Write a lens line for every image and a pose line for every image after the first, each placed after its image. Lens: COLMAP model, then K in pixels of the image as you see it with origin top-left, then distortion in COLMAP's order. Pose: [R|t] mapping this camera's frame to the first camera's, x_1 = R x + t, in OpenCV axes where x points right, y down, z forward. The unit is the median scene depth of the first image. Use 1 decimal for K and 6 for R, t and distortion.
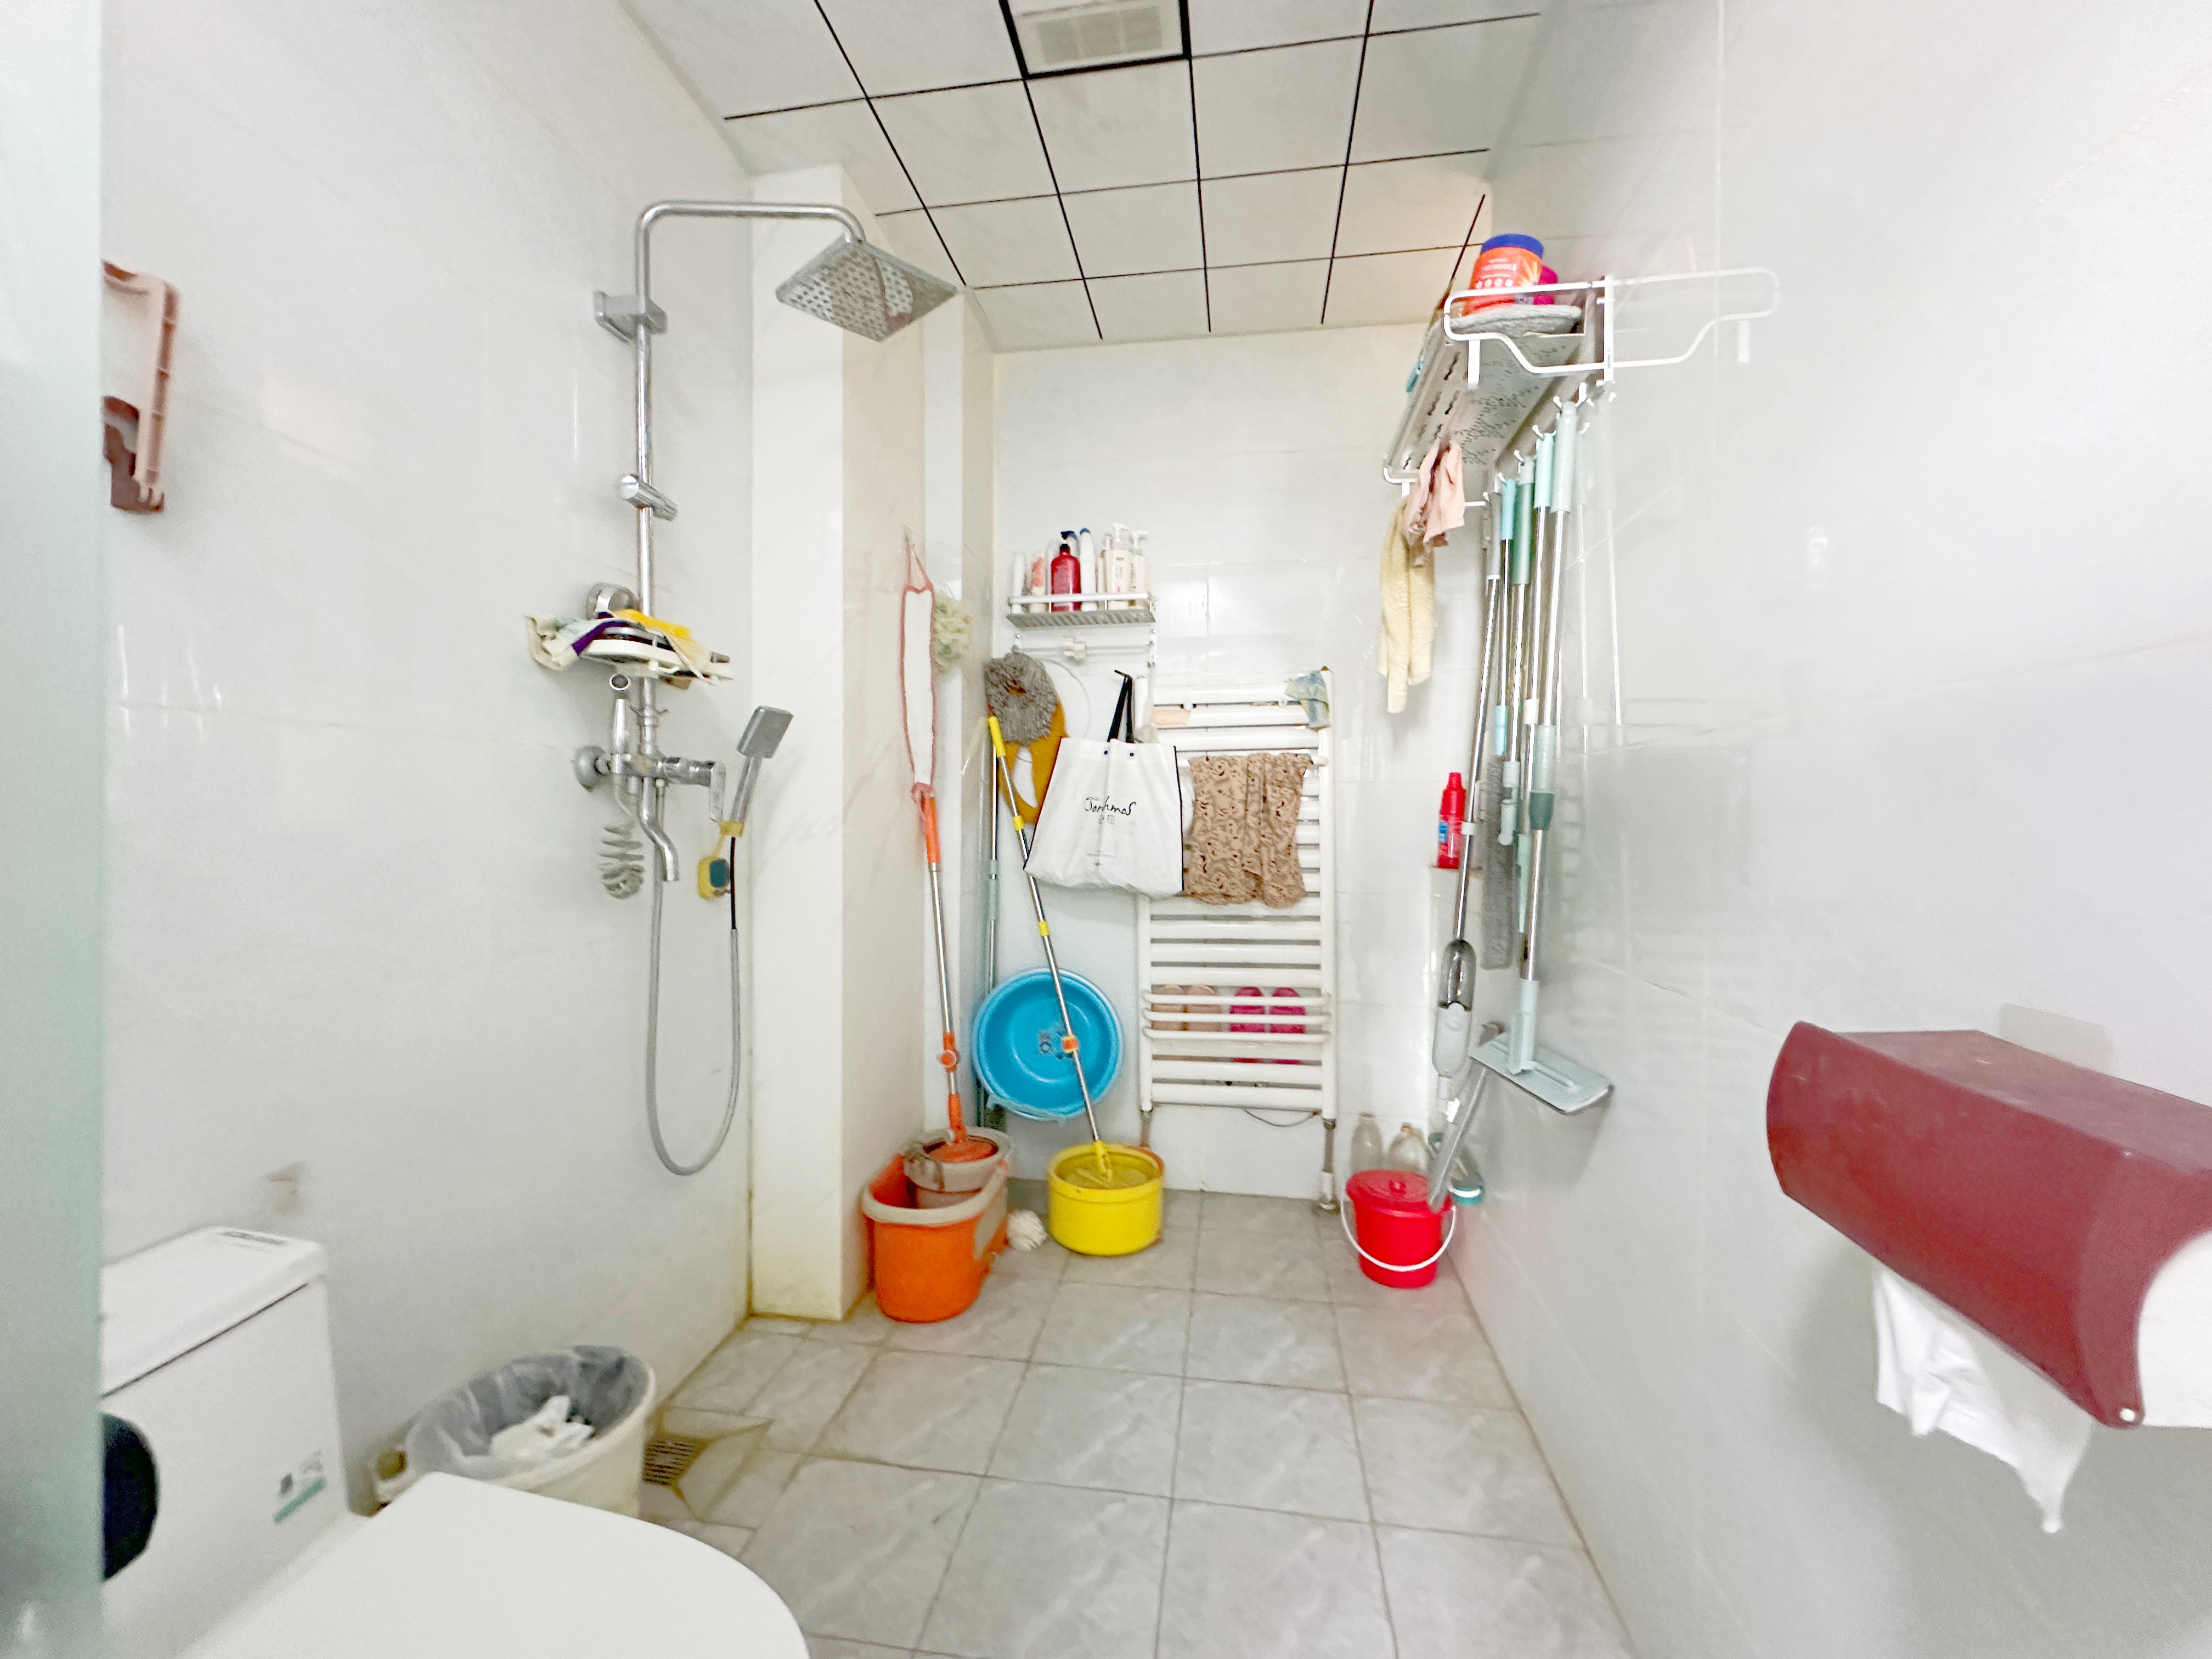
lens RADIAL K [[887.0, 0, 1106.0], [0, 887.0, 829.5], [0, 0, 1]] dist [-0.000564, -0.000037]
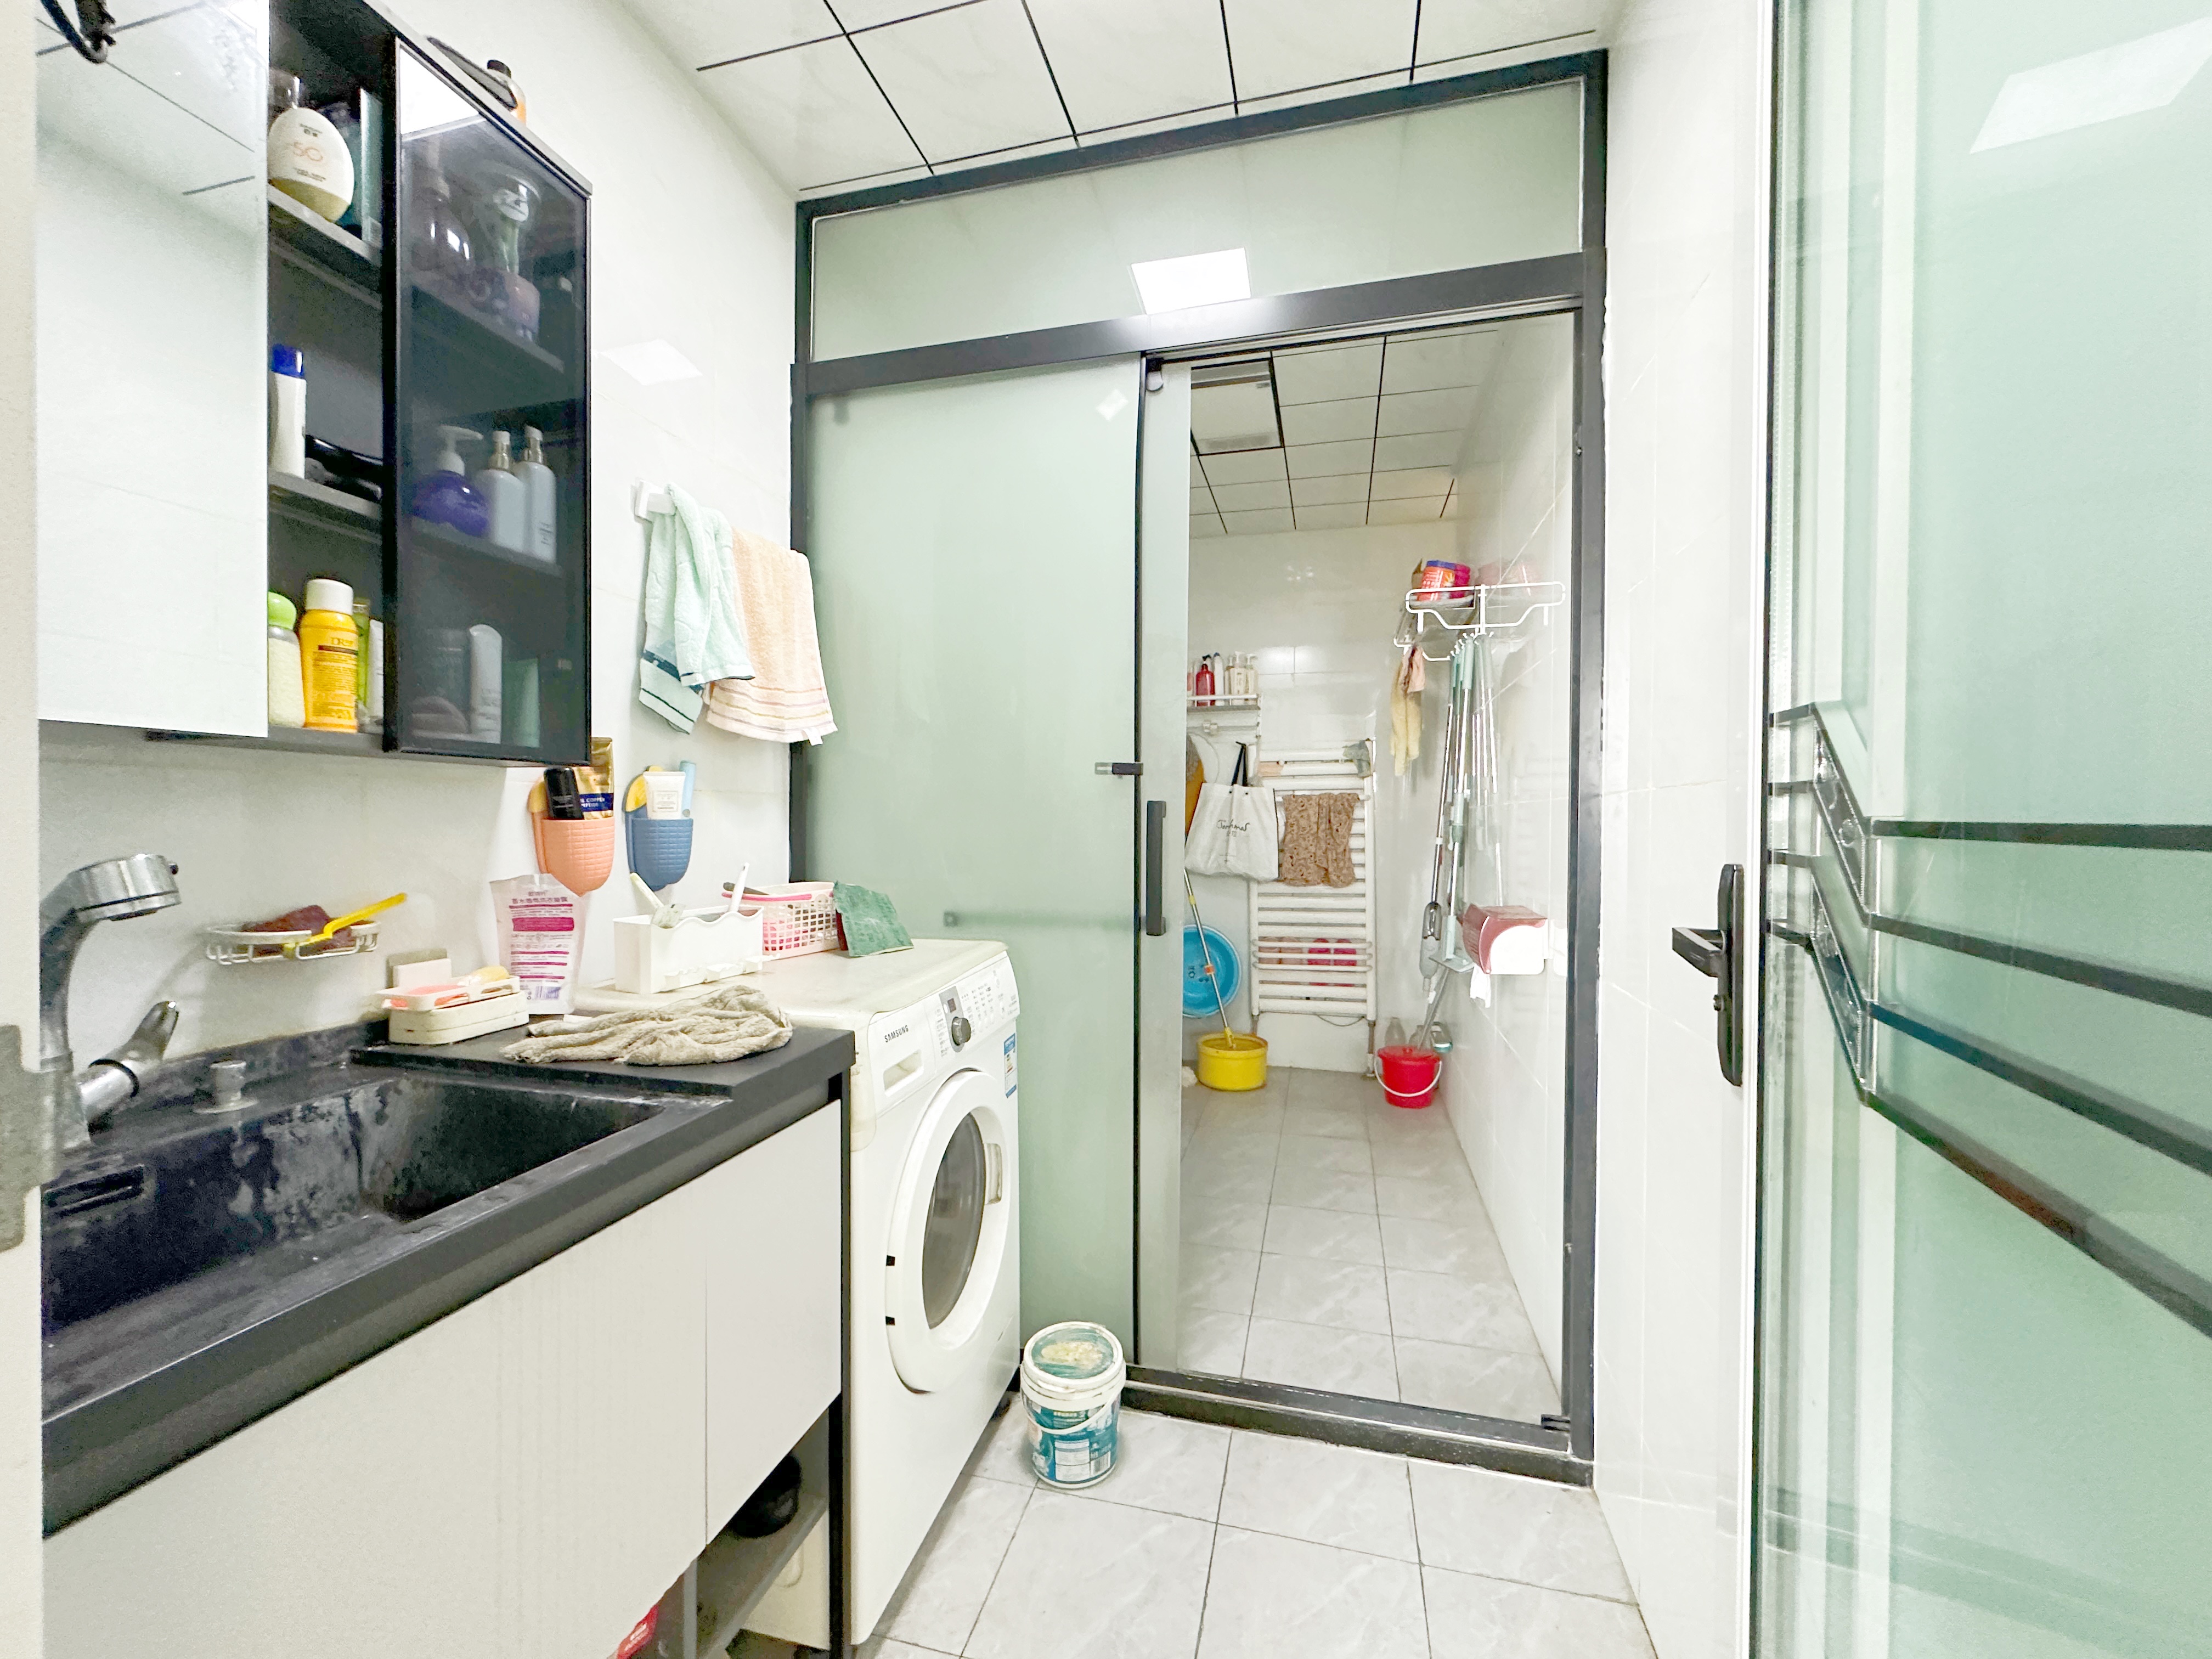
lens RADIAL K [[887.0, 0, 1106.0], [0, 887.0, 829.5], [0, 0, 1]] dist [-0.000564, -0.000037]
pose [[0.995287, -0.000560, -0.096967, -0.070589], [0.000168, 0.999992, -0.004048, -0.012443], [0.096969, 0.004013, 0.995279, -0.647717]]
